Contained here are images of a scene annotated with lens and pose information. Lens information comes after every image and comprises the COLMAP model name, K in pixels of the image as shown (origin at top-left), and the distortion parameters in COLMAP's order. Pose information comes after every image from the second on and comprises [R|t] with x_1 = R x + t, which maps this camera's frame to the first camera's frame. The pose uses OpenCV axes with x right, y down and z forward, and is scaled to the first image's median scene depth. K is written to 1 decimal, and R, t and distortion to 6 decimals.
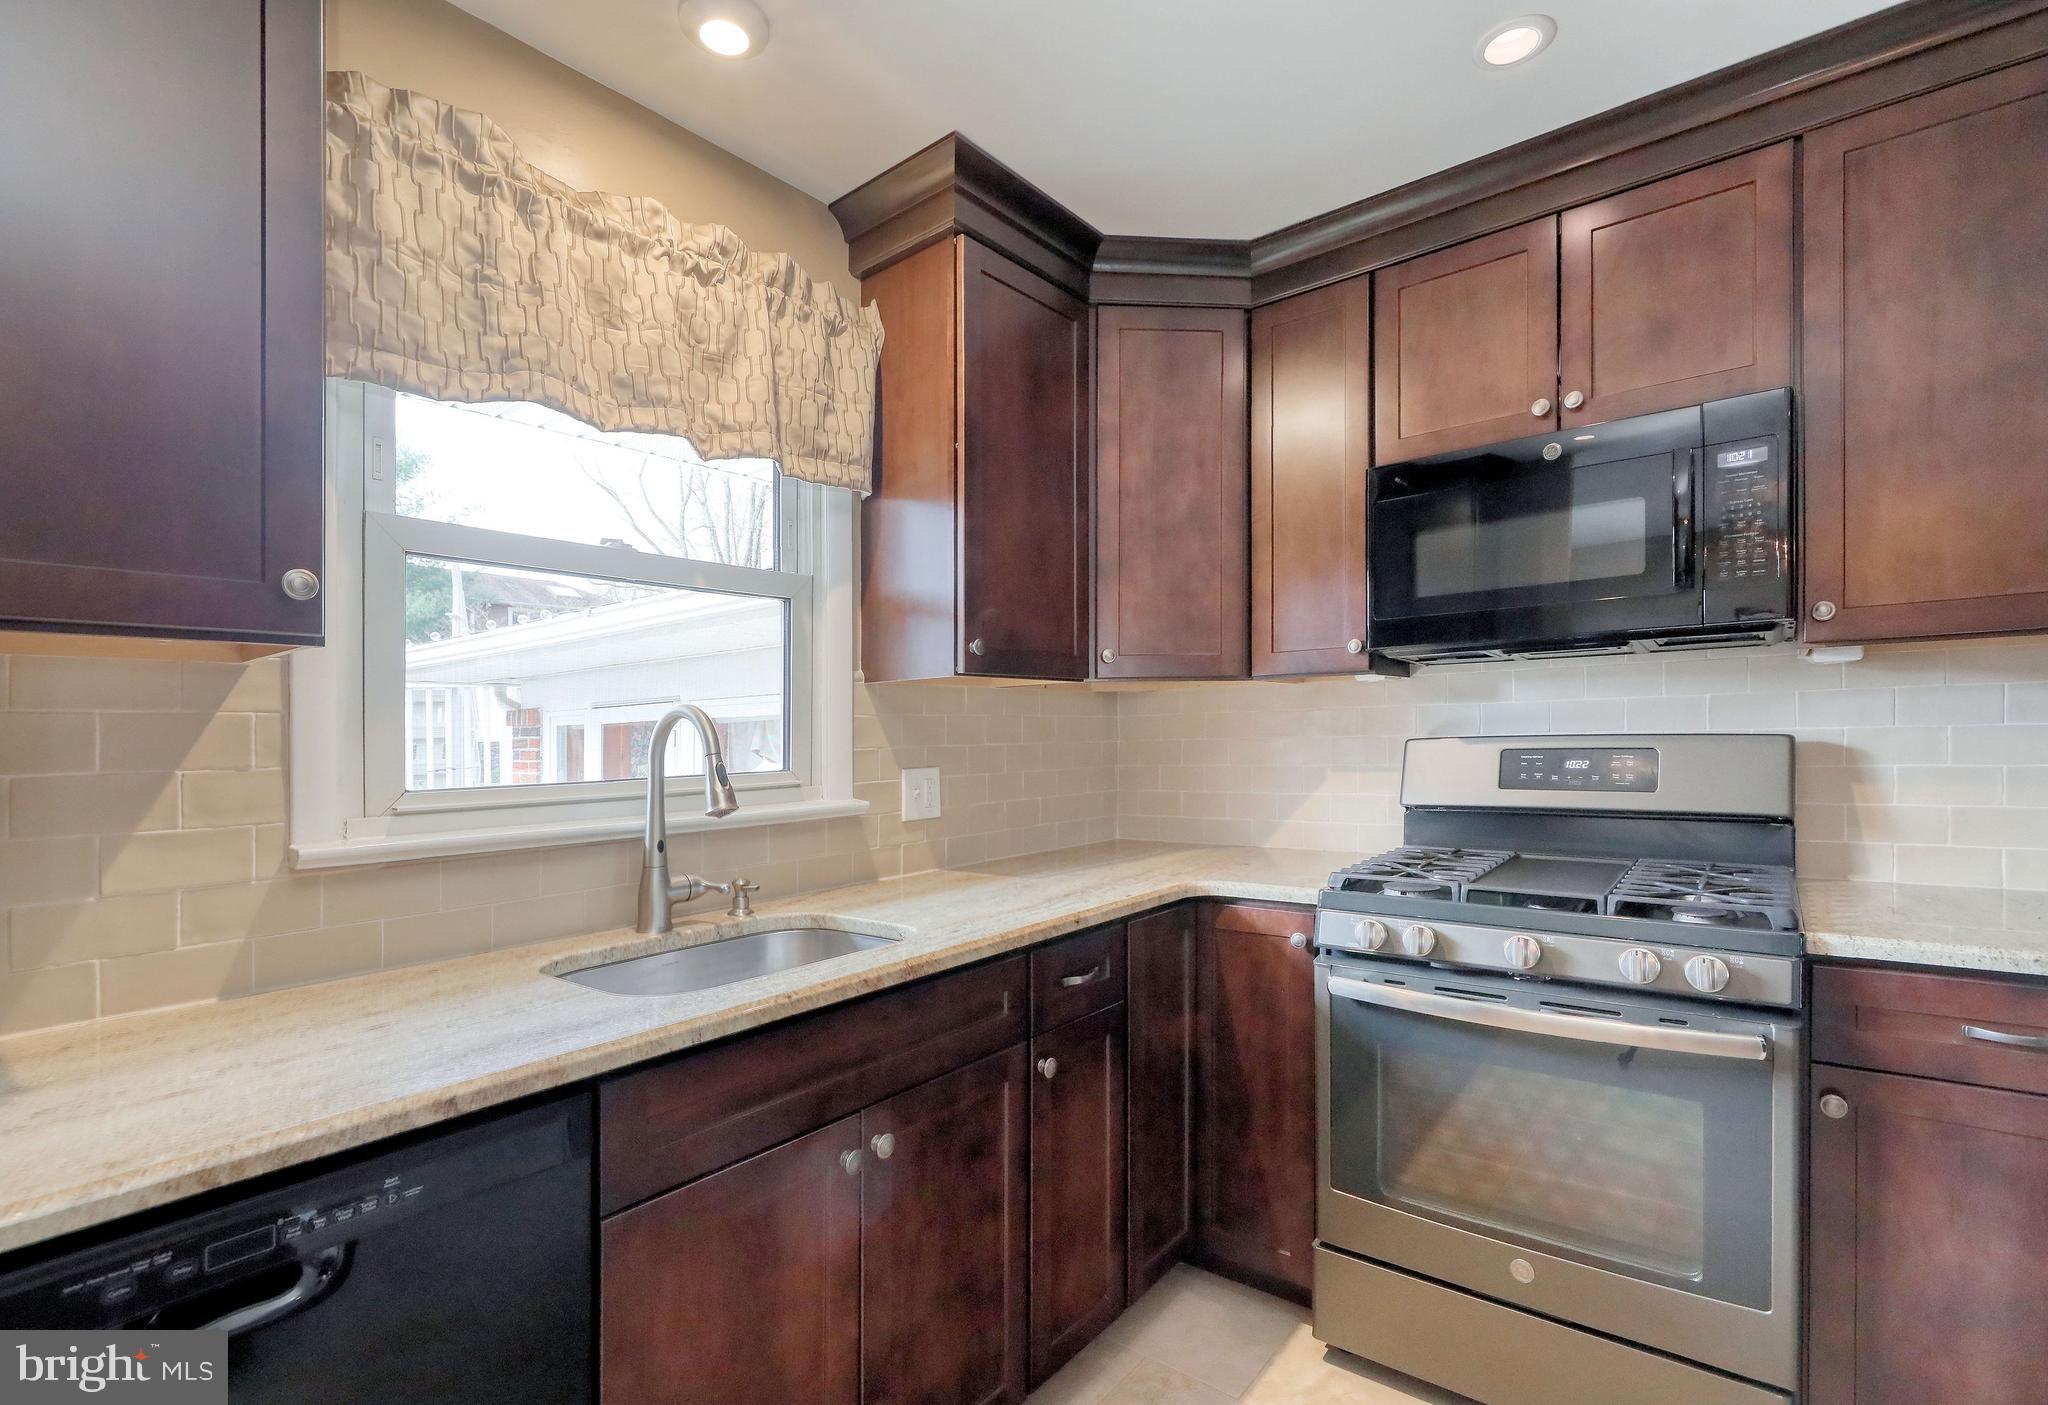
lens RADIAL K [[973.2, 0, 1027.3], [0, 973.2, 727.1], [0, 0, 1]] dist [0.002571, -0.000042]
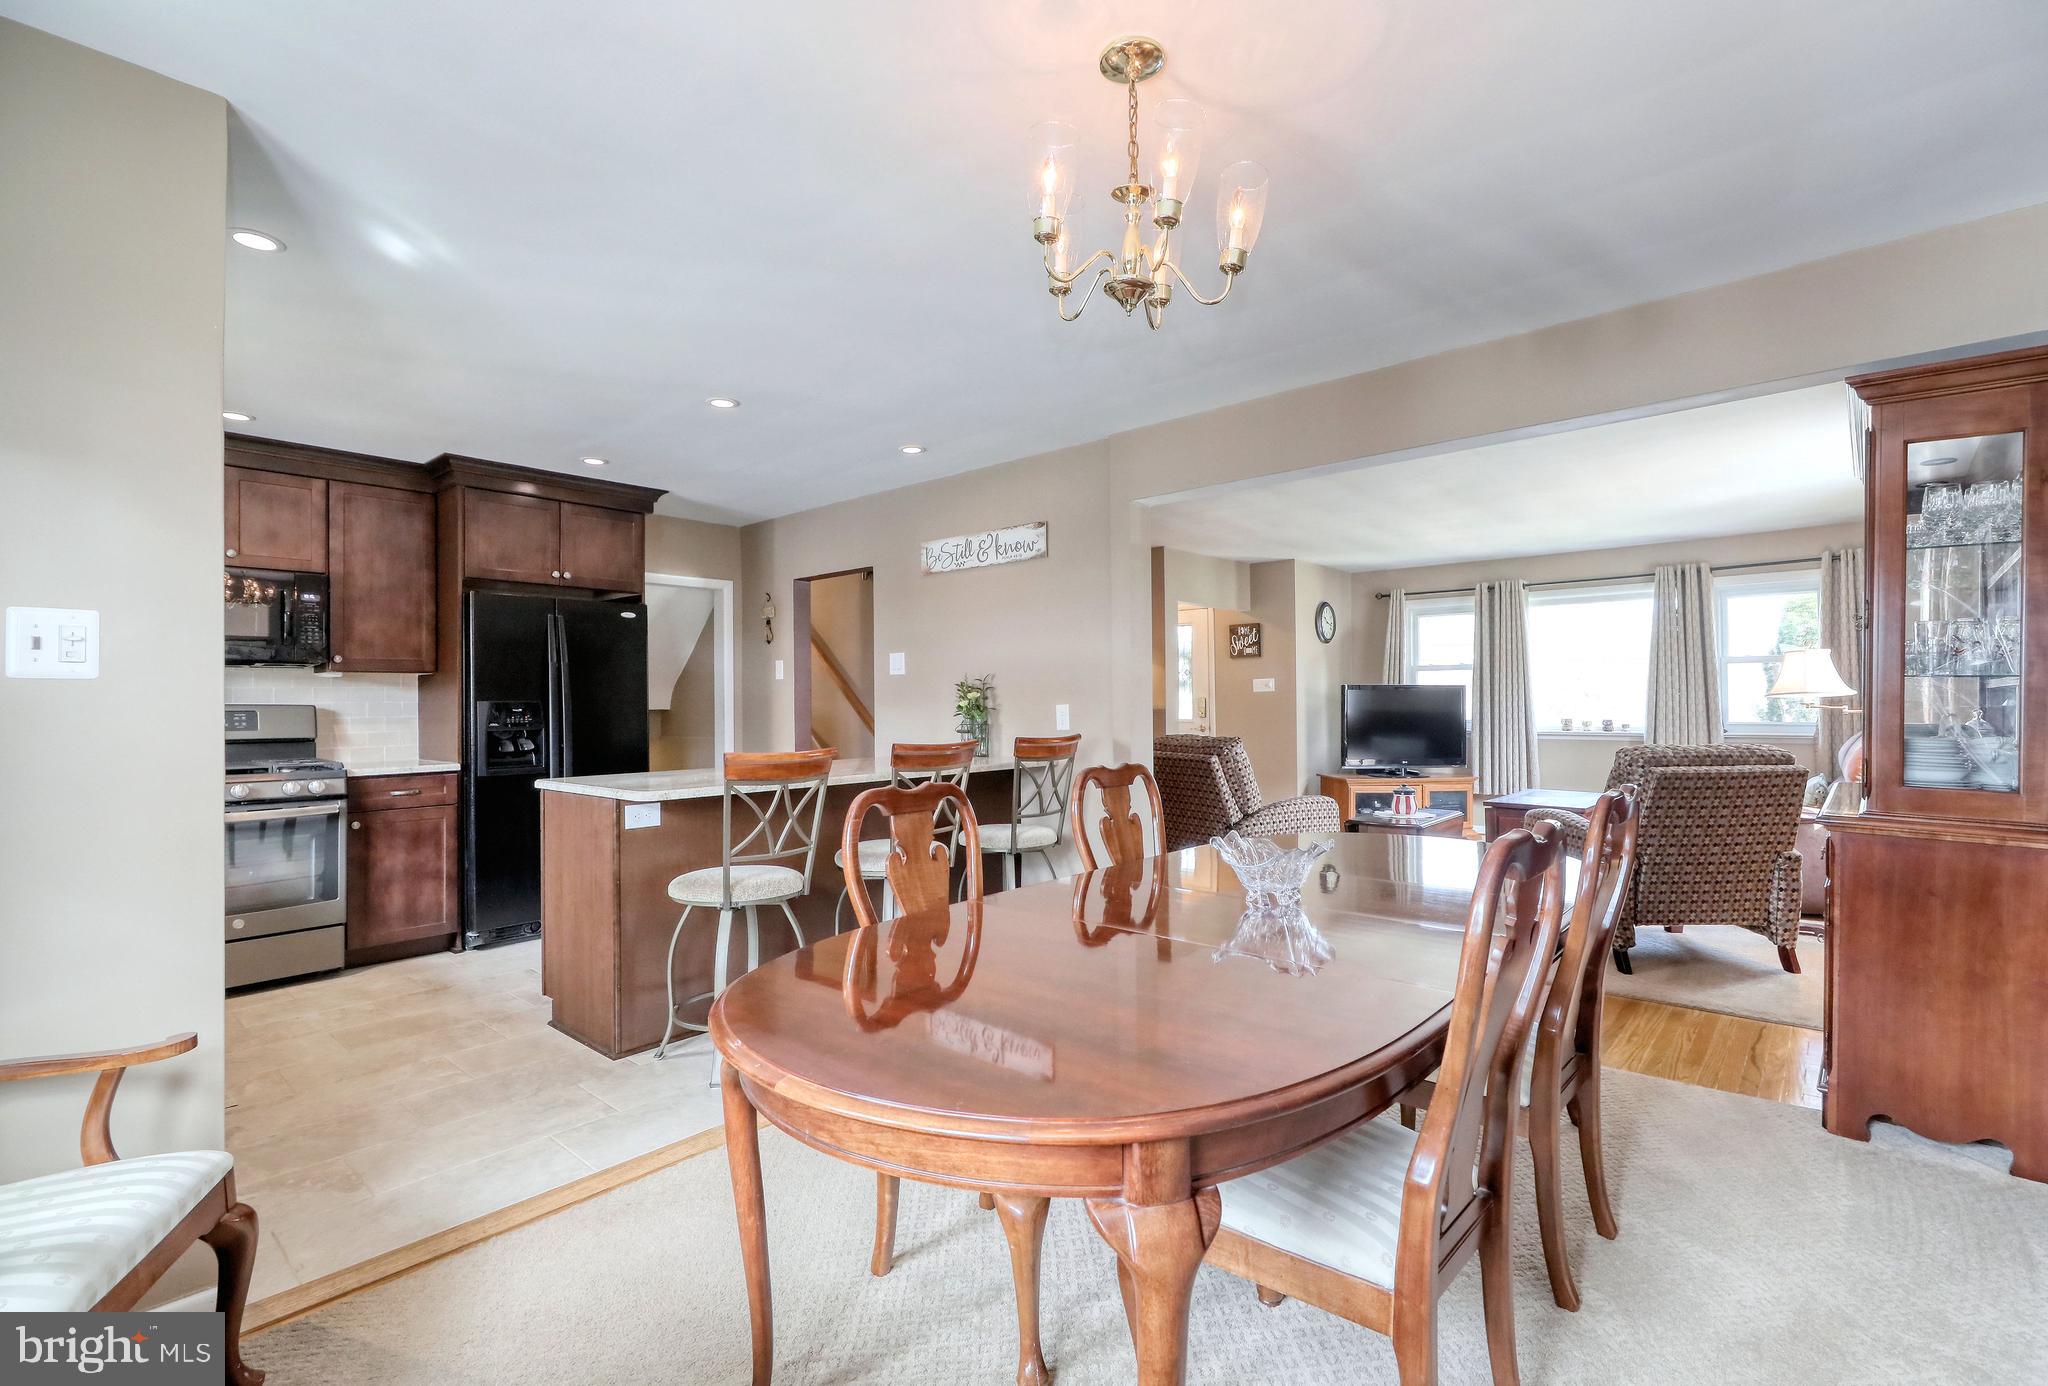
lens RADIAL K [[930.4, 0, 1052.2], [0, 930.4, 701.3], [0, 0, 1]] dist [0.012514, -0.000136]
pose [[0.051765, 0.023152, 0.998391, -1.665425], [-0.001448, 0.999732, -0.023108, 0.054443], [-0.998658, -0.000250, 0.051785, -1.106109]]
